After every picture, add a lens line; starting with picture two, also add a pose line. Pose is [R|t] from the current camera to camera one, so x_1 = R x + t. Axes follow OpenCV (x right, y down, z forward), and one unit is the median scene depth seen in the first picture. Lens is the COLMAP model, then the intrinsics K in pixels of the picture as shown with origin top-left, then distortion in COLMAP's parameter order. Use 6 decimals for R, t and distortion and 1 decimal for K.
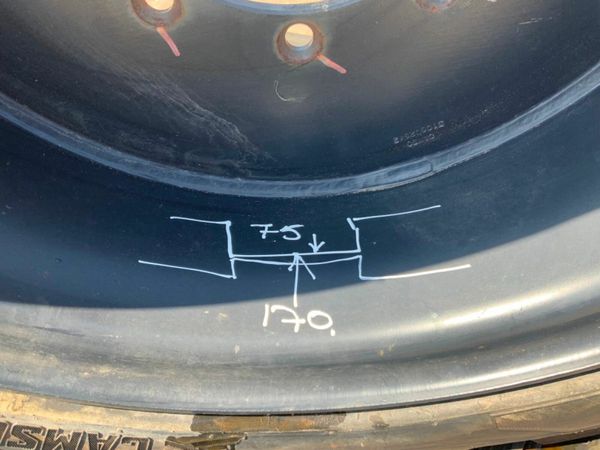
lens RADIAL K [[501.8, 0, 300.0], [0, 501.8, 225.0], [0, 0, 1]] dist [0.105432, -0.212183]
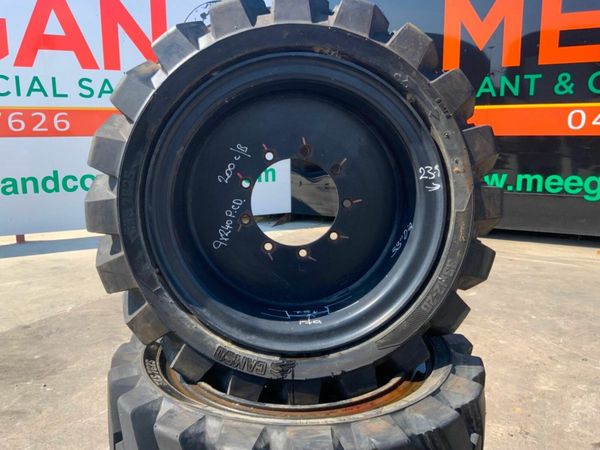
lens RADIAL K [[505.8, 0, 300.0], [0, 505.8, 225.0], [0, 0, 1]] dist [-0.002624, -0.008707]
pose [[0.994322, -0.106320, 0.004478, -0.016845], [0.079242, 0.711693, -0.698007, 1.969657], [0.071025, 0.694398, 0.716077, -1.734898]]
